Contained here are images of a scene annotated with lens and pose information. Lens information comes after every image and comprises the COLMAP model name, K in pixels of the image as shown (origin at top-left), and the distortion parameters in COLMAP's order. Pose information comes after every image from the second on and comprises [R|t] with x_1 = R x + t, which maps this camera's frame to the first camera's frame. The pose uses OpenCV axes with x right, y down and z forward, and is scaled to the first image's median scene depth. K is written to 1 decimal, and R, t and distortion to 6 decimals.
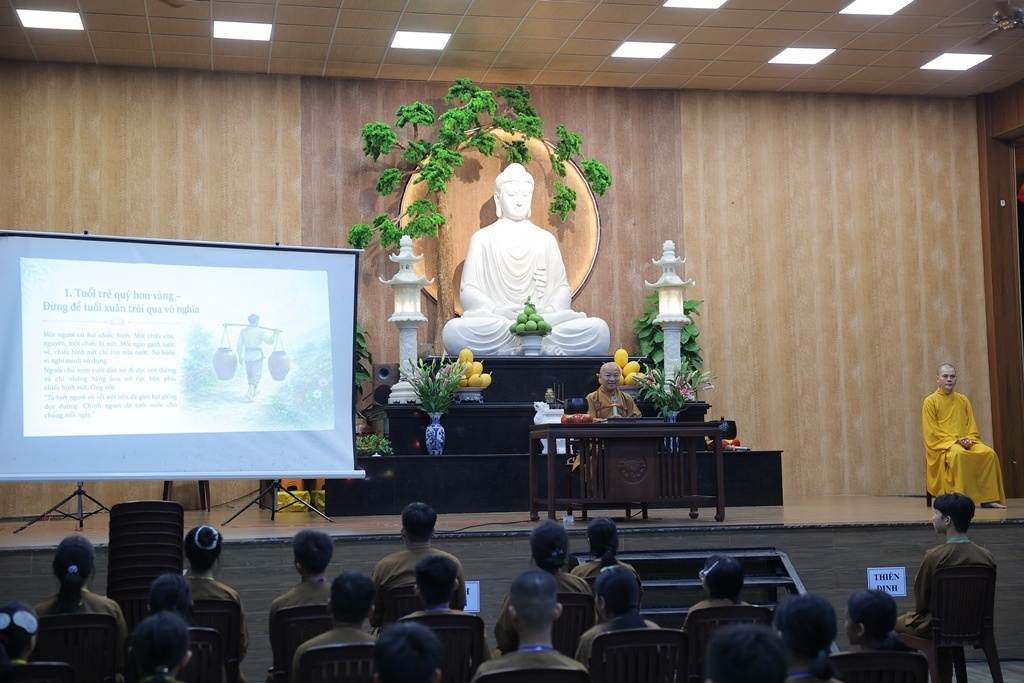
lens RADIAL K [[1457.0, 0, 512.0], [0, 1457.0, 341.5], [0, 0, 1]] dist [0.020647, 0.018390]
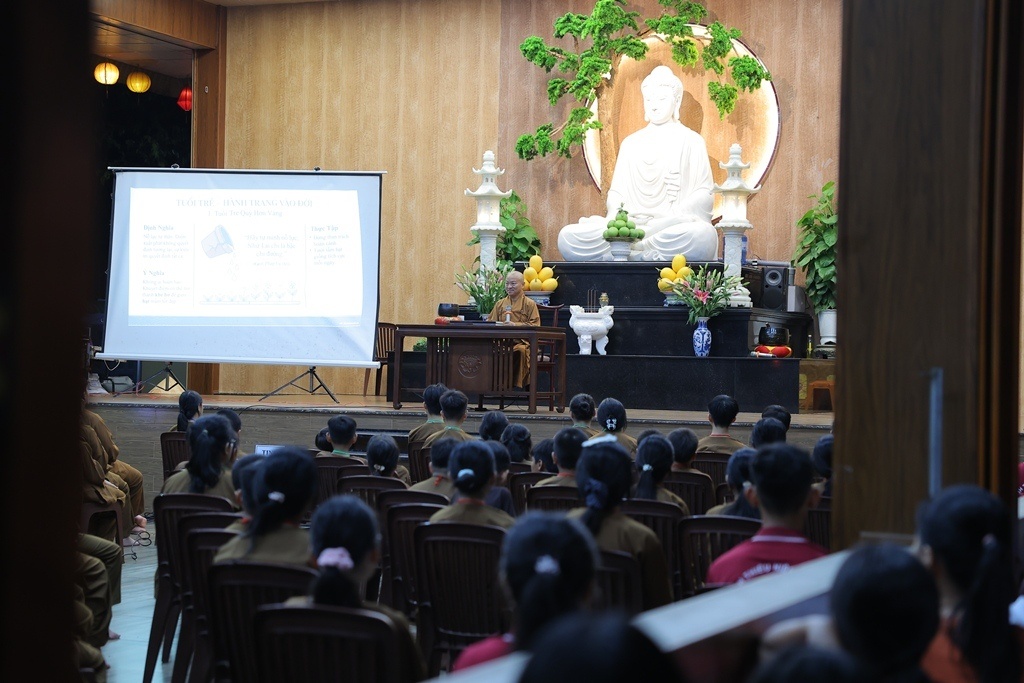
lens RADIAL K [[2106.5, 0, 512.0], [0, 2106.5, 341.5], [0, 0, 1]] dist [0.117934, -0.013598]
pose [[0.774370, 0.025687, -0.632211, 0.857136], [0.013340, 0.998291, 0.056901, -0.018319], [0.632592, -0.052497, 0.772704, -0.190536]]
